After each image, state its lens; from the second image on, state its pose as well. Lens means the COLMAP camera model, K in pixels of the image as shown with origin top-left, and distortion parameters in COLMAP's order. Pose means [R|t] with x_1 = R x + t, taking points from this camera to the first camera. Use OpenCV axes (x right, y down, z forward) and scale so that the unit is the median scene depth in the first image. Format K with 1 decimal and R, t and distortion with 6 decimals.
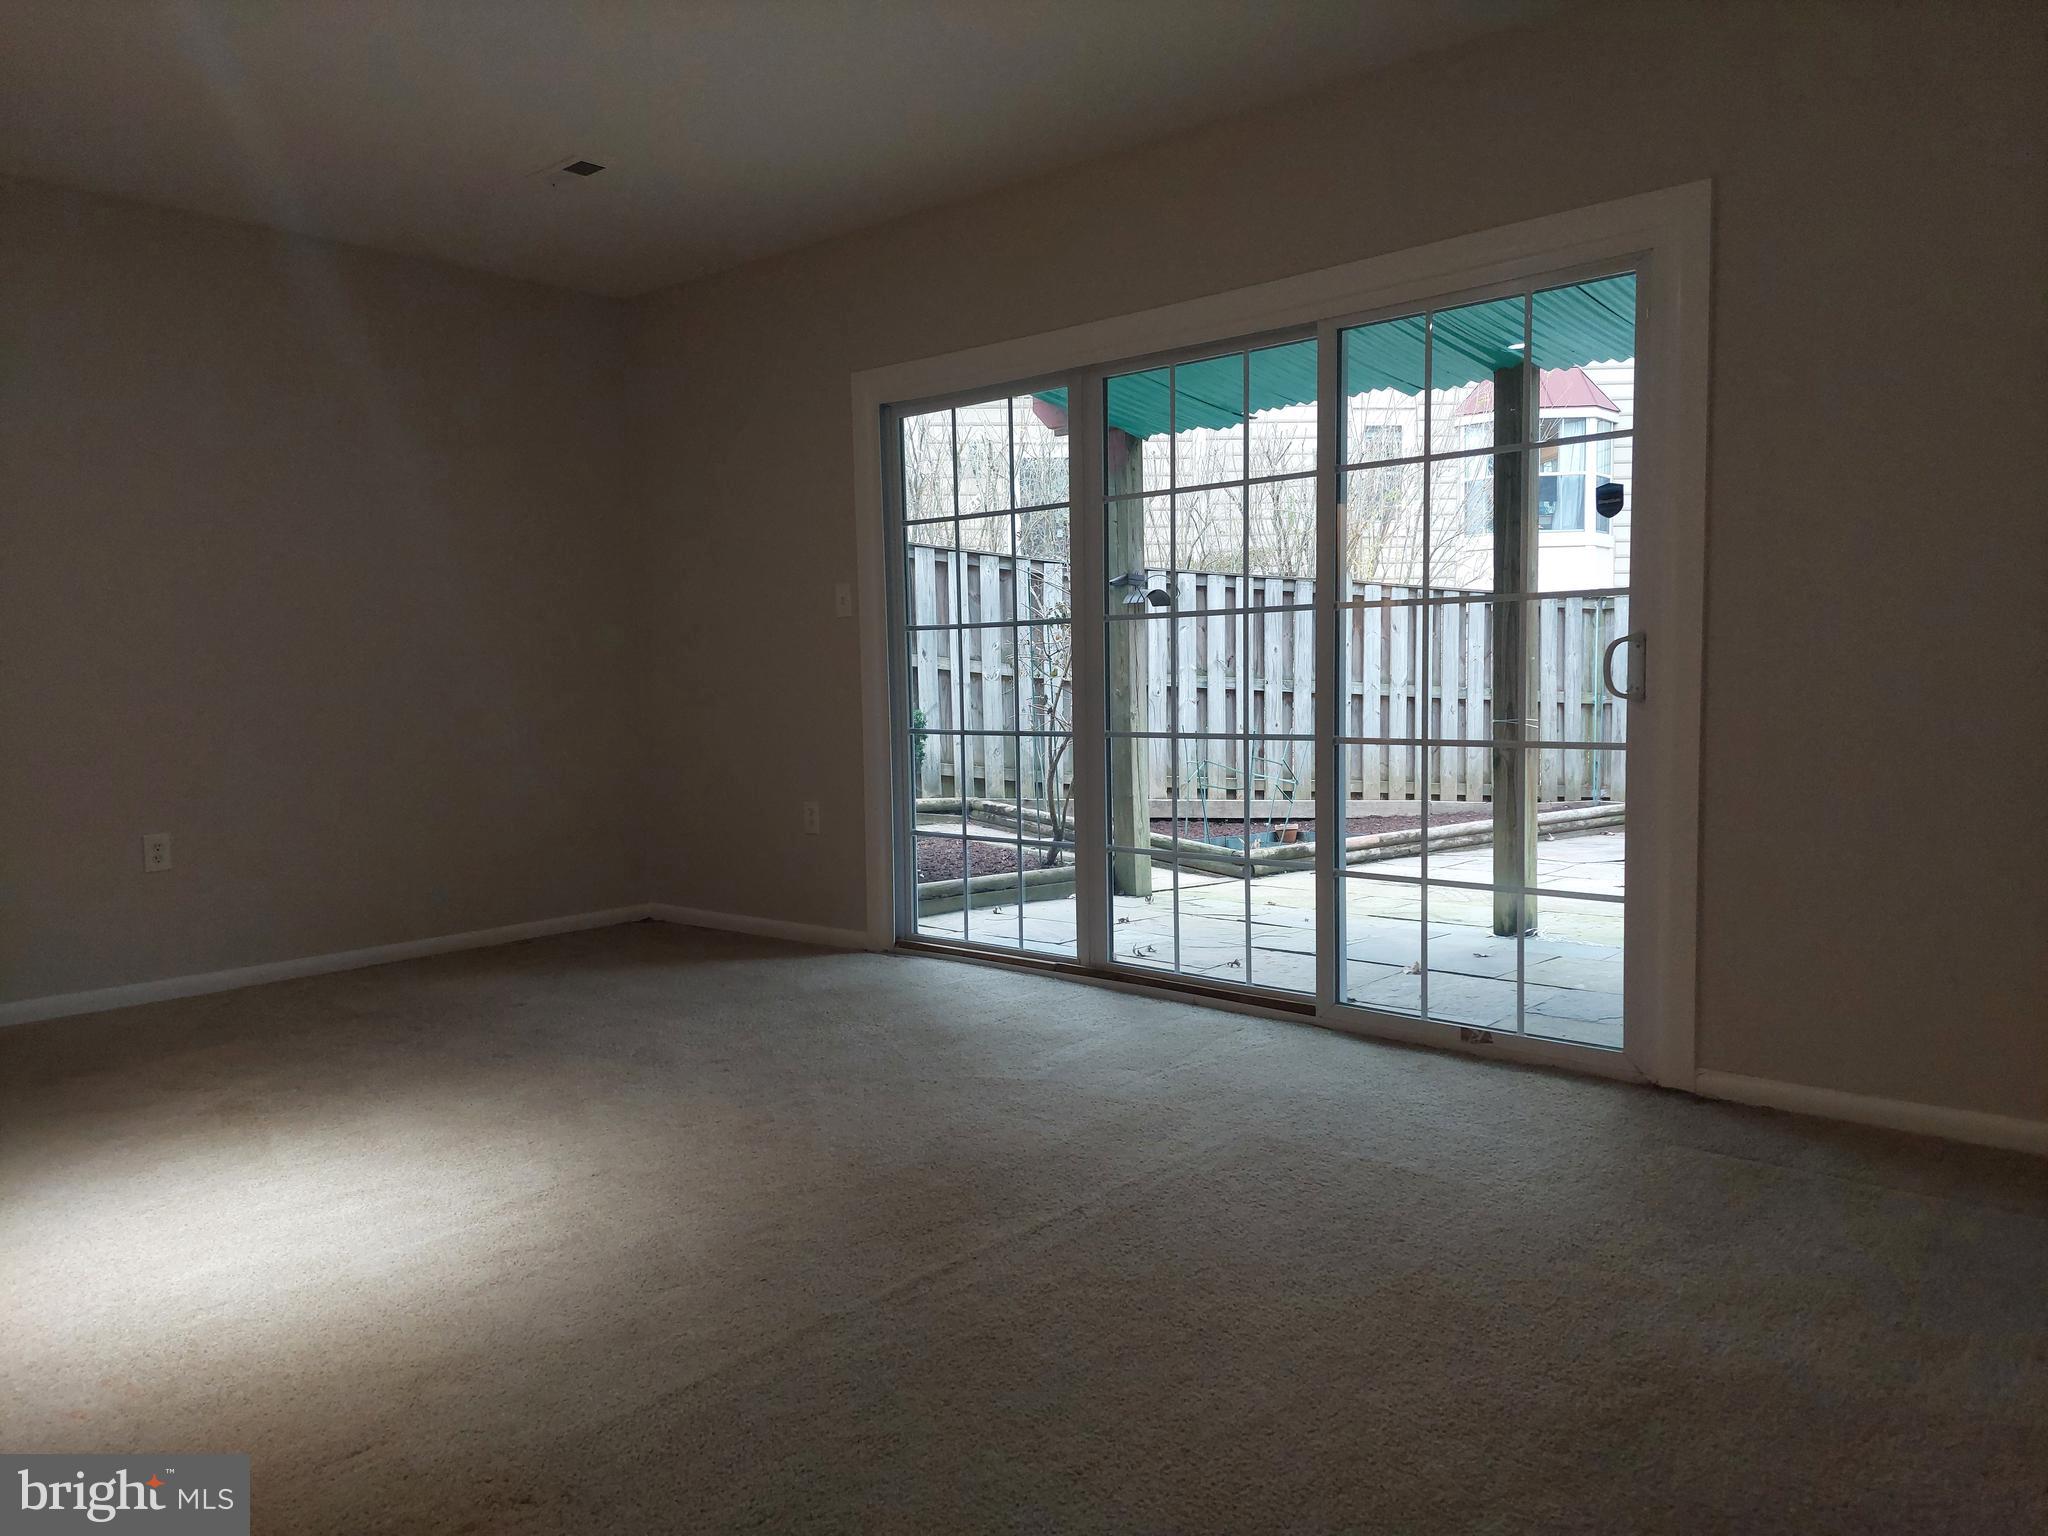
lens RADIAL K [[1461.8, 0, 1029.8], [0, 1461.8, 772.6], [0, 0, 1]] dist [0.077684, -0.078380]
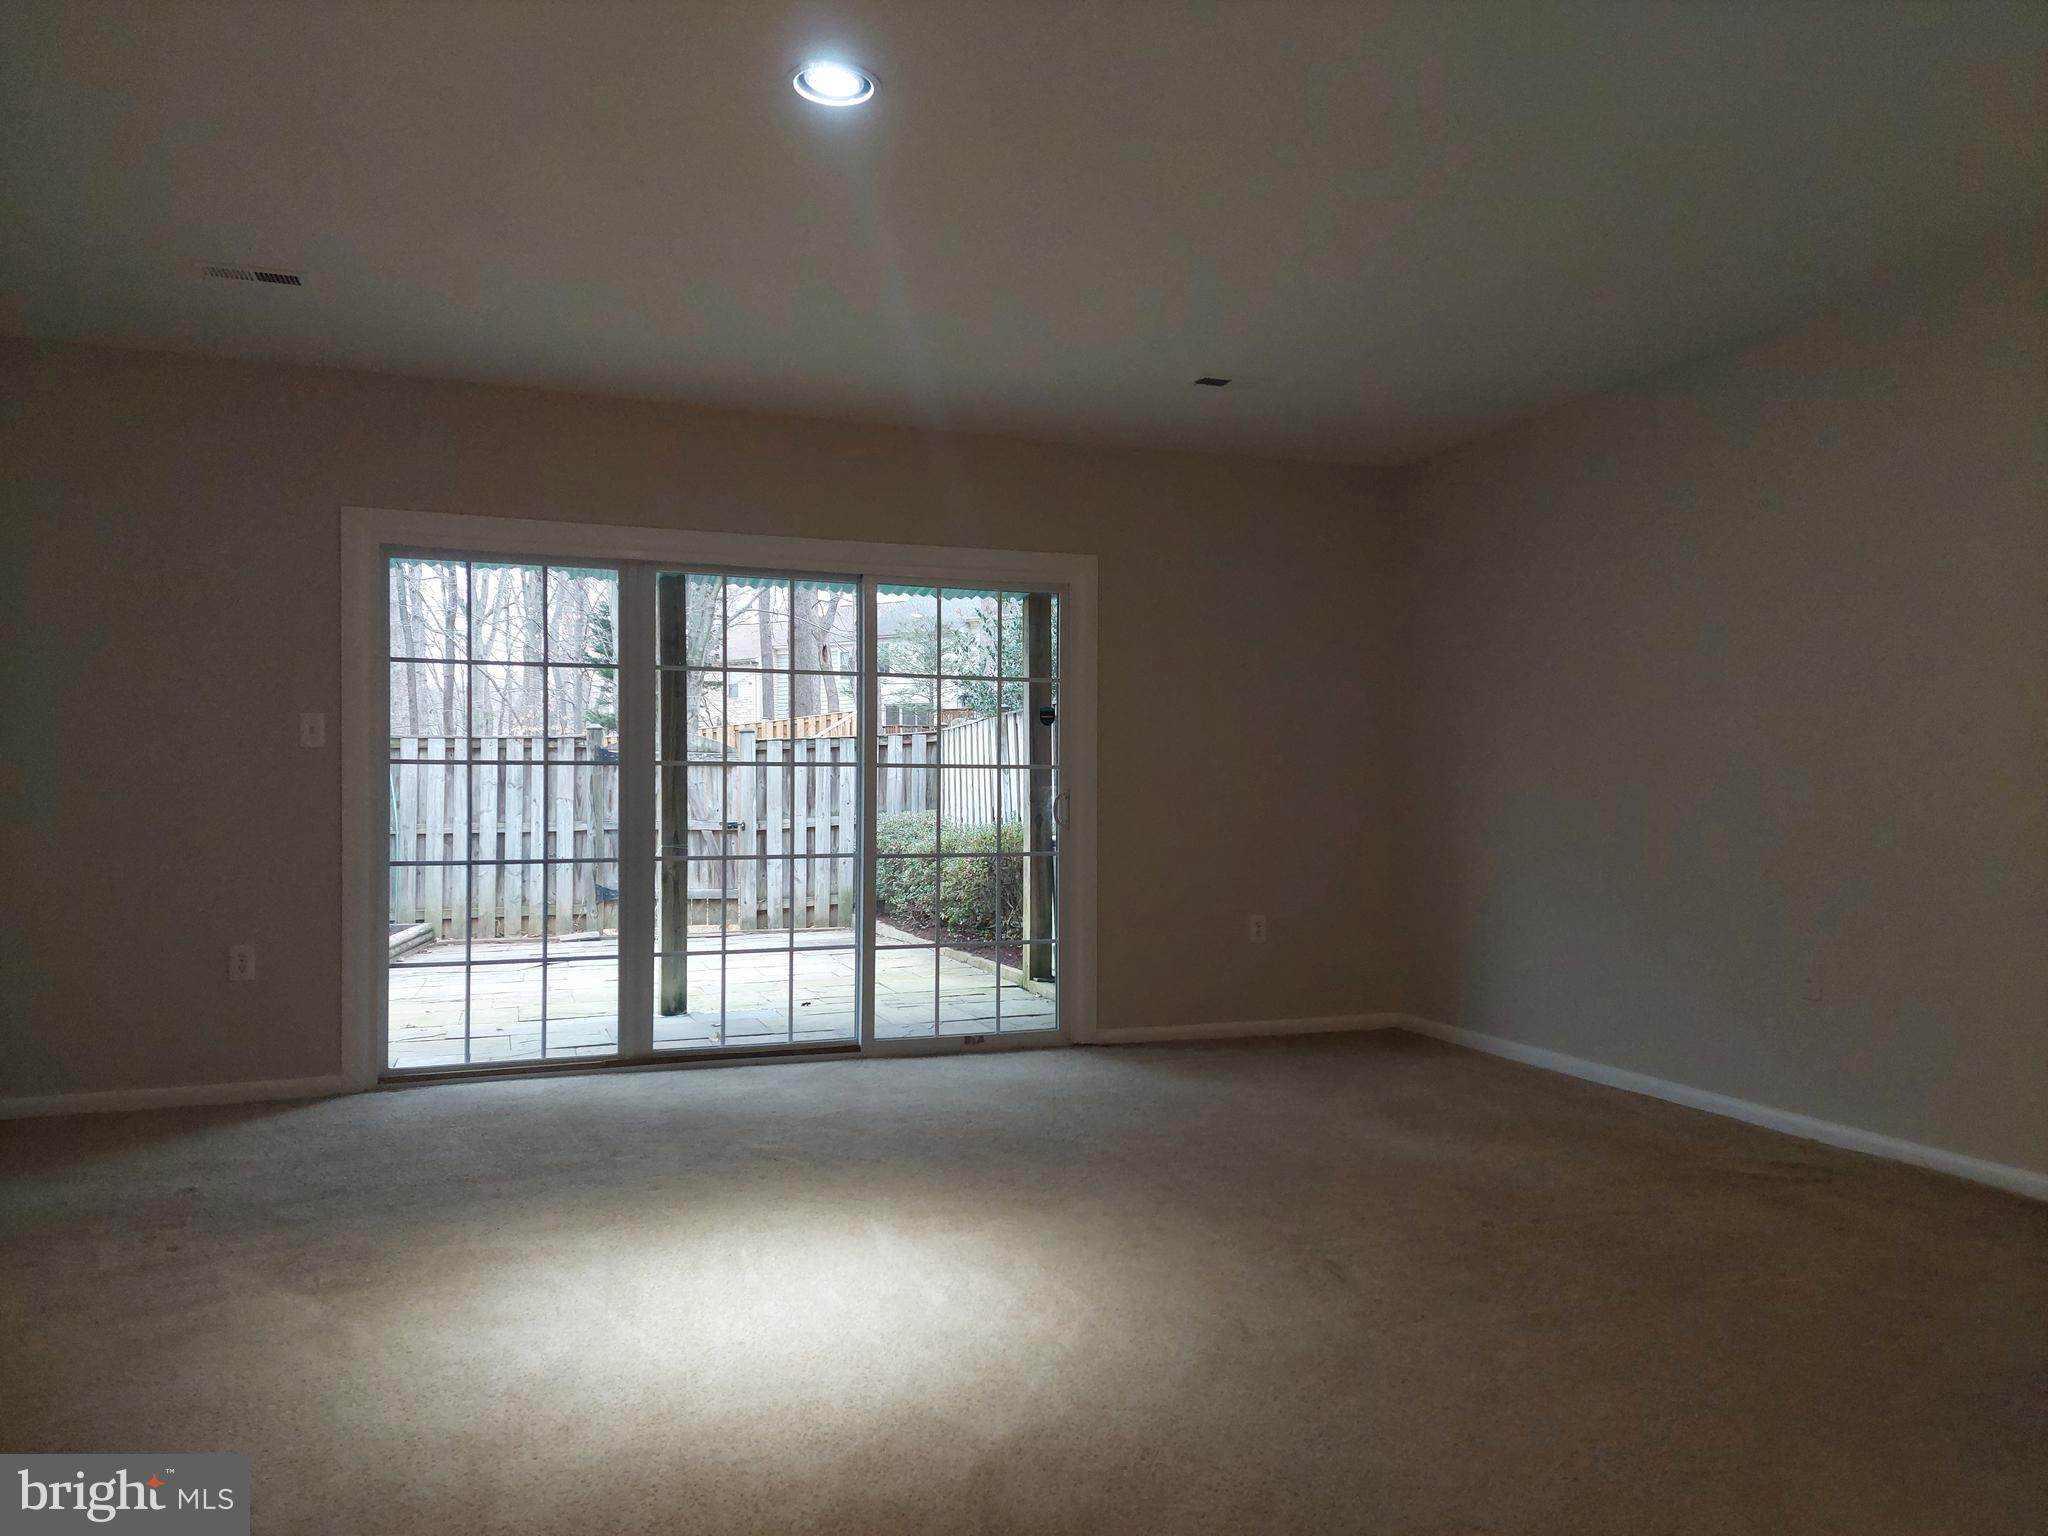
lens RADIAL K [[1461.8, 0, 1029.8], [0, 1461.8, 772.6], [0, 0, 1]] dist [0.077684, -0.078380]
pose [[0.468057, 0.022567, 0.883410, -0.946697], [0.048585, 0.997505, -0.051223, -0.021640], [-0.882362, 0.066896, 0.465793, 0.168347]]
